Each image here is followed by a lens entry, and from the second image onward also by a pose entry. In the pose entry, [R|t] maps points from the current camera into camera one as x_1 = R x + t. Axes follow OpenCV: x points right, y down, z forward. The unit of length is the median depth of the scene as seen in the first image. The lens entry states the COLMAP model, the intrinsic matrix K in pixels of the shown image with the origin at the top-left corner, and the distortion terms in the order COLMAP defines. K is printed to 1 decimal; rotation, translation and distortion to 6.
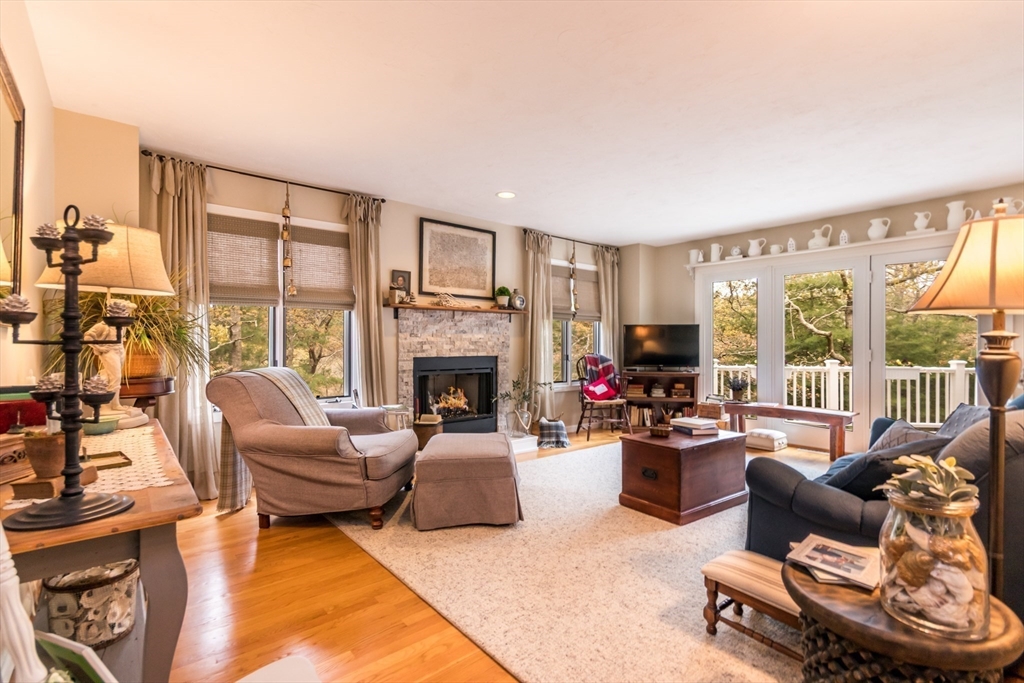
lens RADIAL K [[471.1, 0, 509.3], [0, 471.1, 341.2], [0, 0, 1]] dist [0.003313, -0.001674]
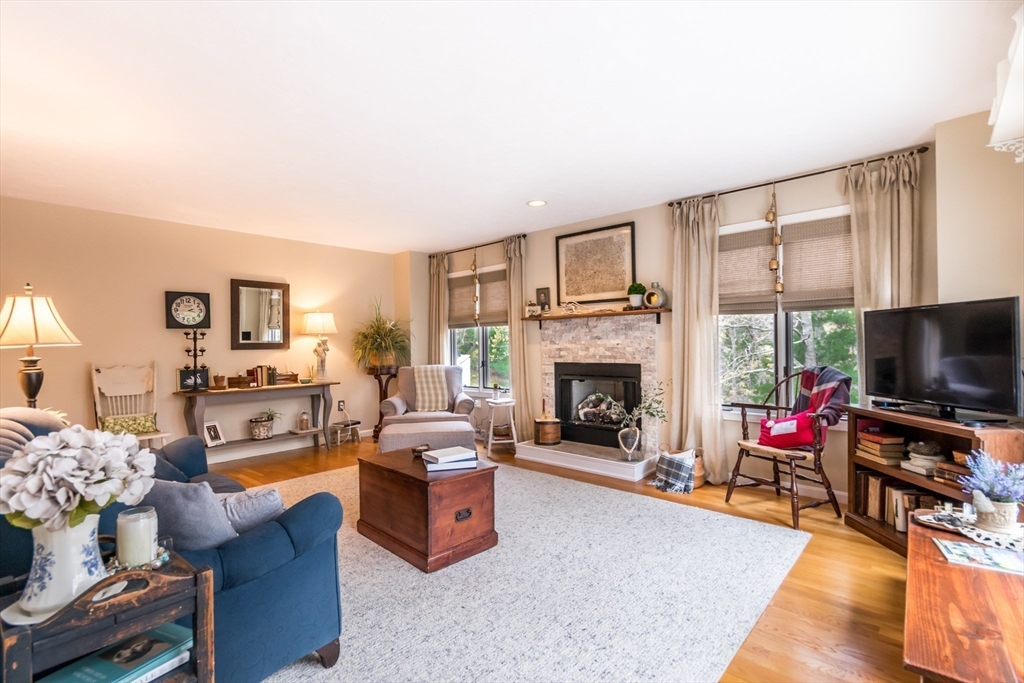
lens RADIAL K [[471.1, 0, 508.1], [0, 471.1, 347.4], [0, 0, 1]] dist [0.003313, -0.001674]
pose [[0.140365, -0.006644, -0.990078, 0.898566], [0.009226, 0.999943, -0.005402, 0.003753], [0.990057, -0.008376, 0.140418, 0.729037]]
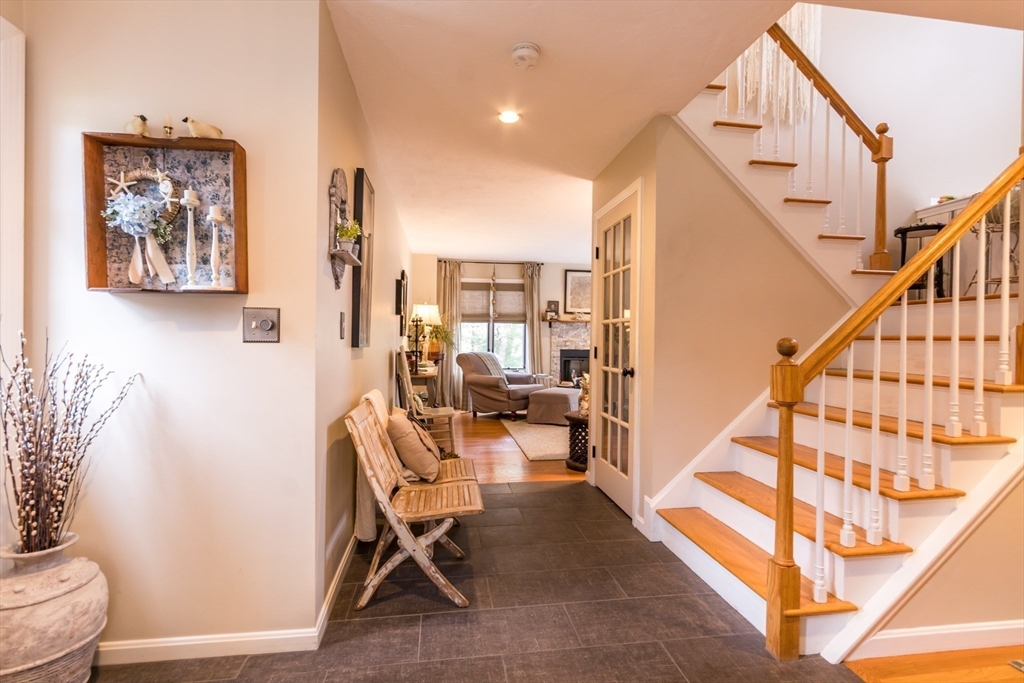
lens RADIAL K [[471.1, 0, 510.5], [0, 471.1, 335.7], [0, 0, 1]] dist [0.003313, -0.001674]
pose [[0.854925, 0.007628, -0.518695, 0.548964], [-0.009035, 0.999959, -0.000185, -0.015063], [0.518673, 0.004845, 0.854959, -0.602213]]
